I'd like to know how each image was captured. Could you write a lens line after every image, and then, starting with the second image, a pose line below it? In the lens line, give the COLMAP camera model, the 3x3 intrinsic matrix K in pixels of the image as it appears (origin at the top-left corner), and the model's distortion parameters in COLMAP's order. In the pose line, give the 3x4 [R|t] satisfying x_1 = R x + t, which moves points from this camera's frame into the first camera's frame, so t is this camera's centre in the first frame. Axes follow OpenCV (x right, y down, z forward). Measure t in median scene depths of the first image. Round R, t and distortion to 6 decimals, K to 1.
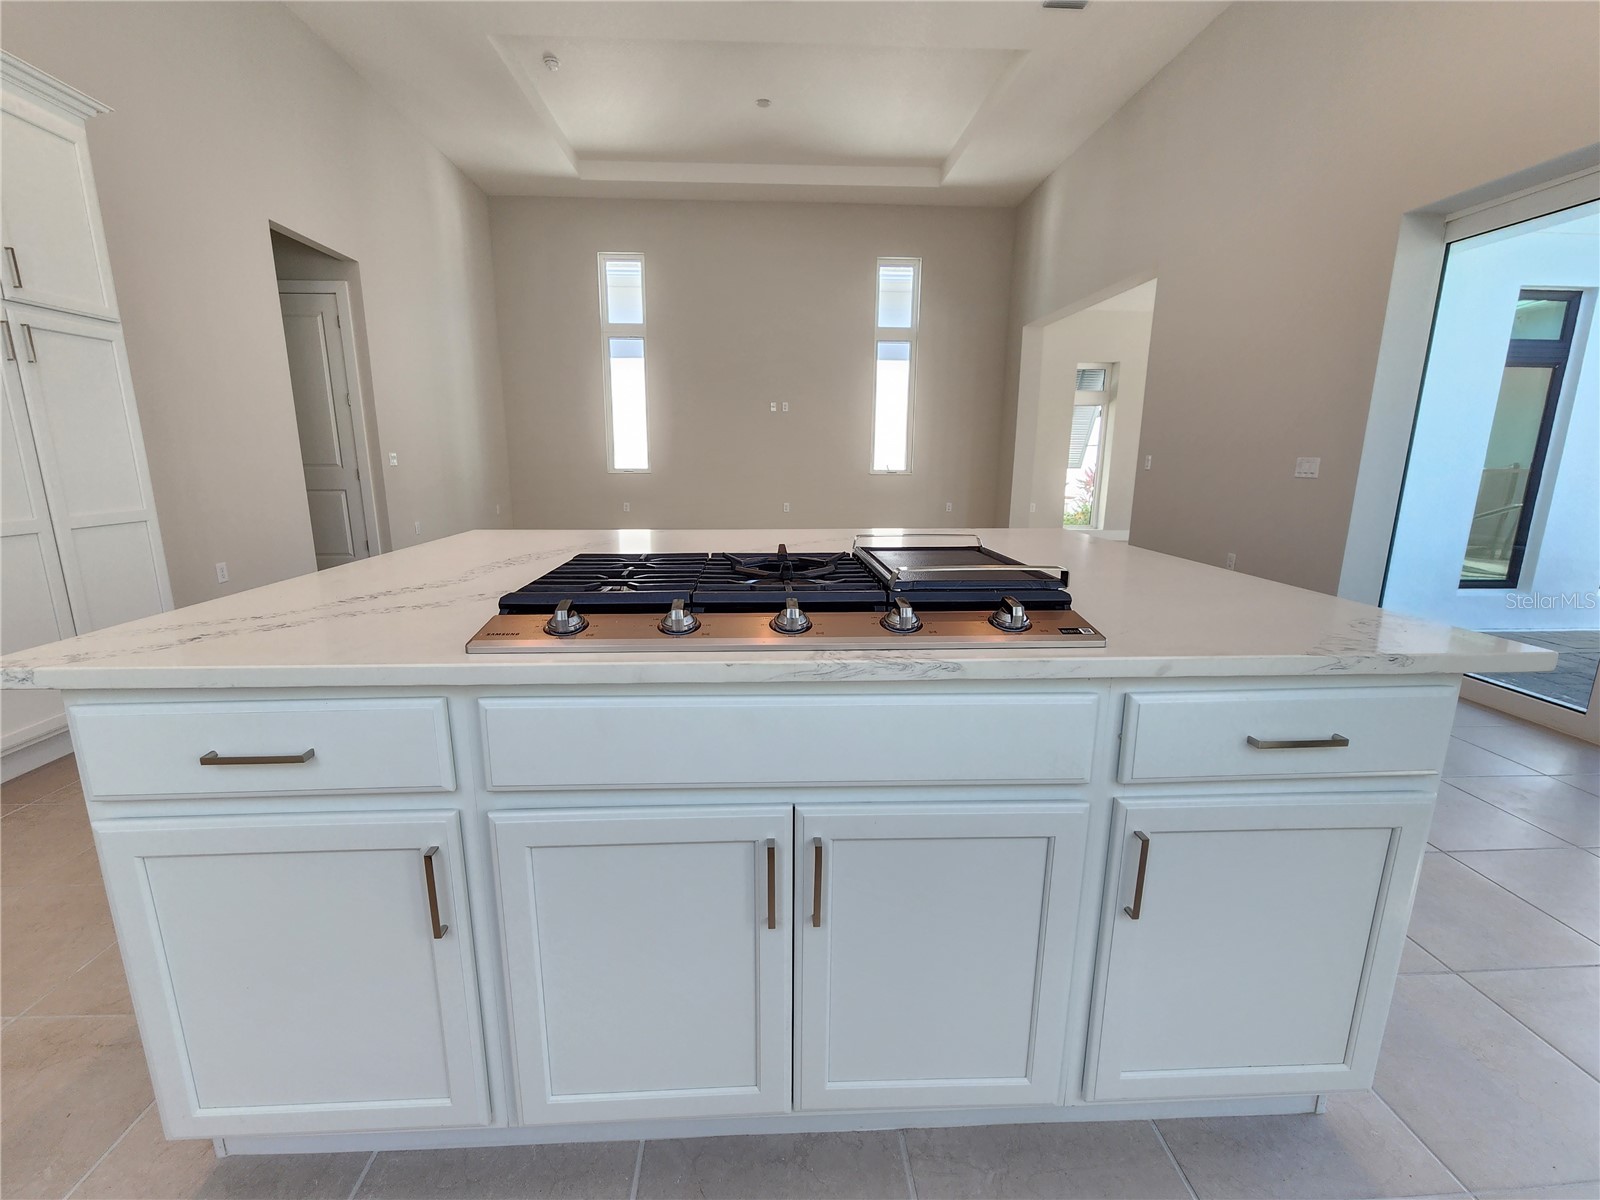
lens RADIAL K [[655.3, 0, 799.5], [0, 655.3, 599.6], [0, 0, 1]] dist [0.002653, -0.004520]
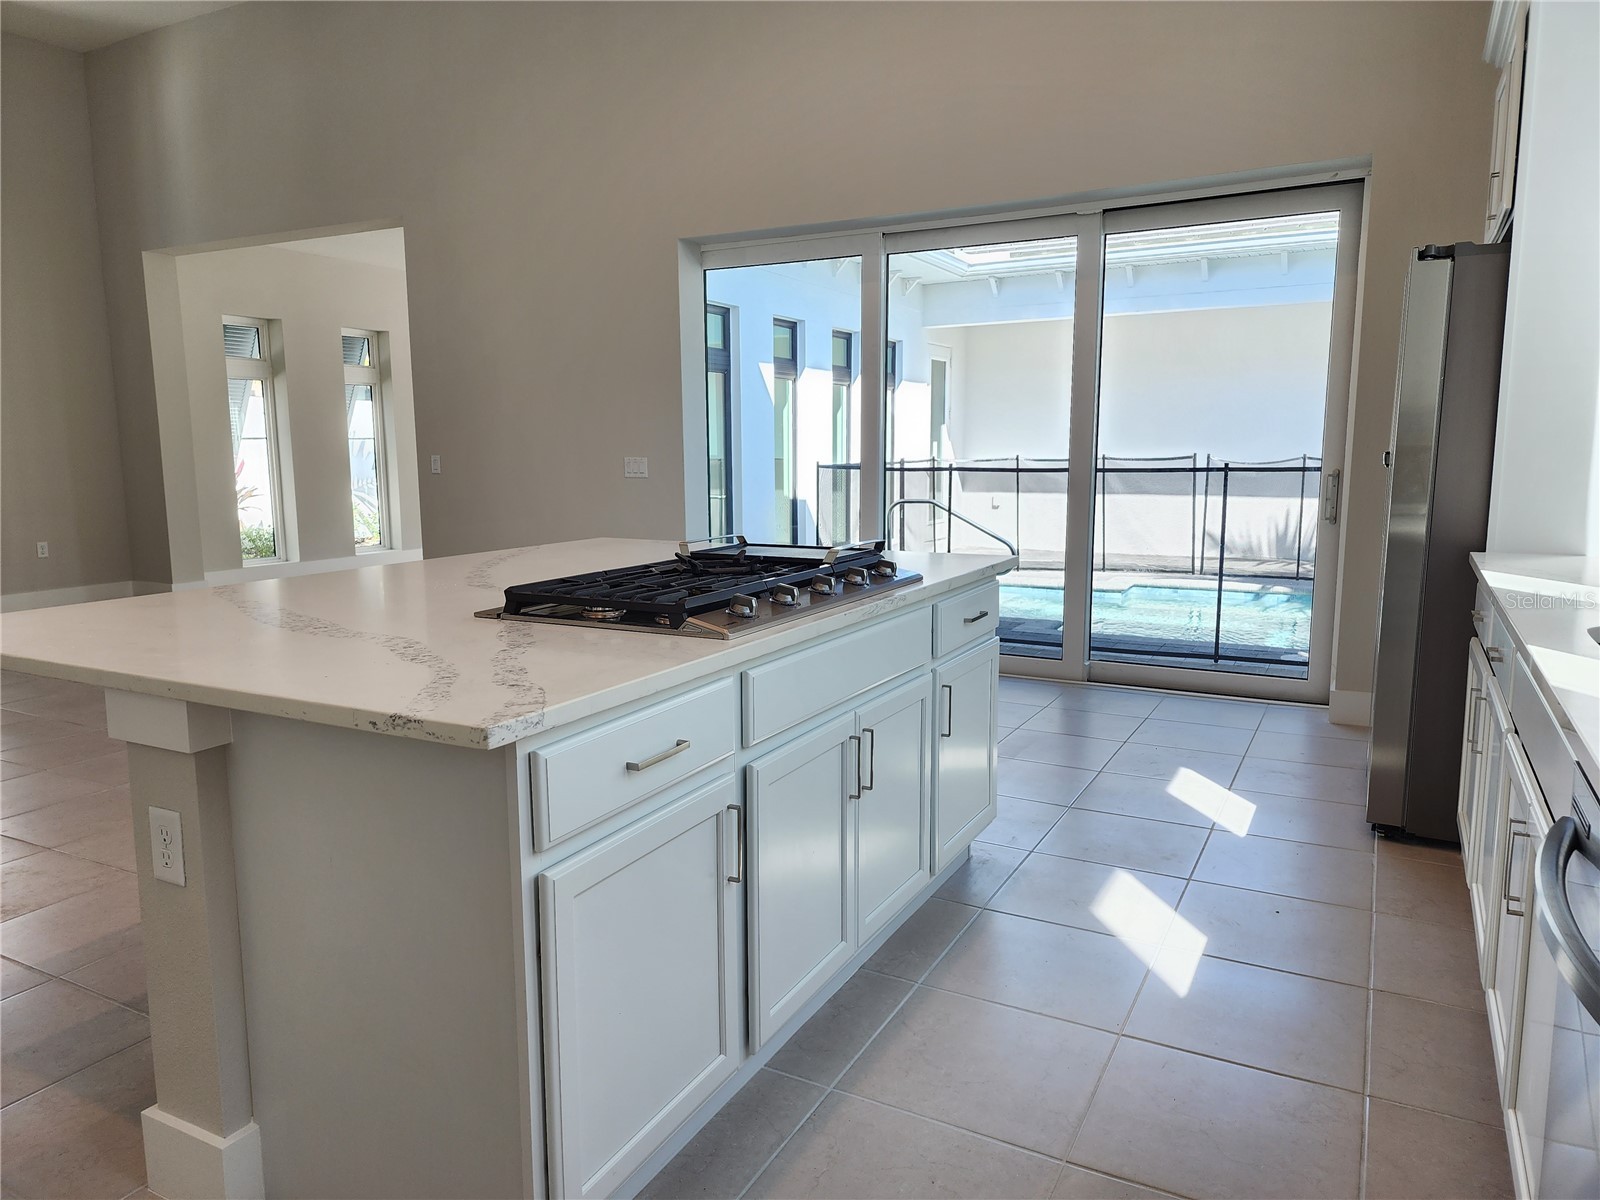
lens RADIAL K [[1076.3, 0, 799.2], [0, 1076.3, 583.9], [0, 0, 1]] dist [0.056949, -0.020737]
pose [[0.533215, -0.122836, 0.837014, -0.559442], [0.195691, 0.980477, 0.019226, -0.013860], [-0.823035, 0.153544, 0.546843, -0.079901]]
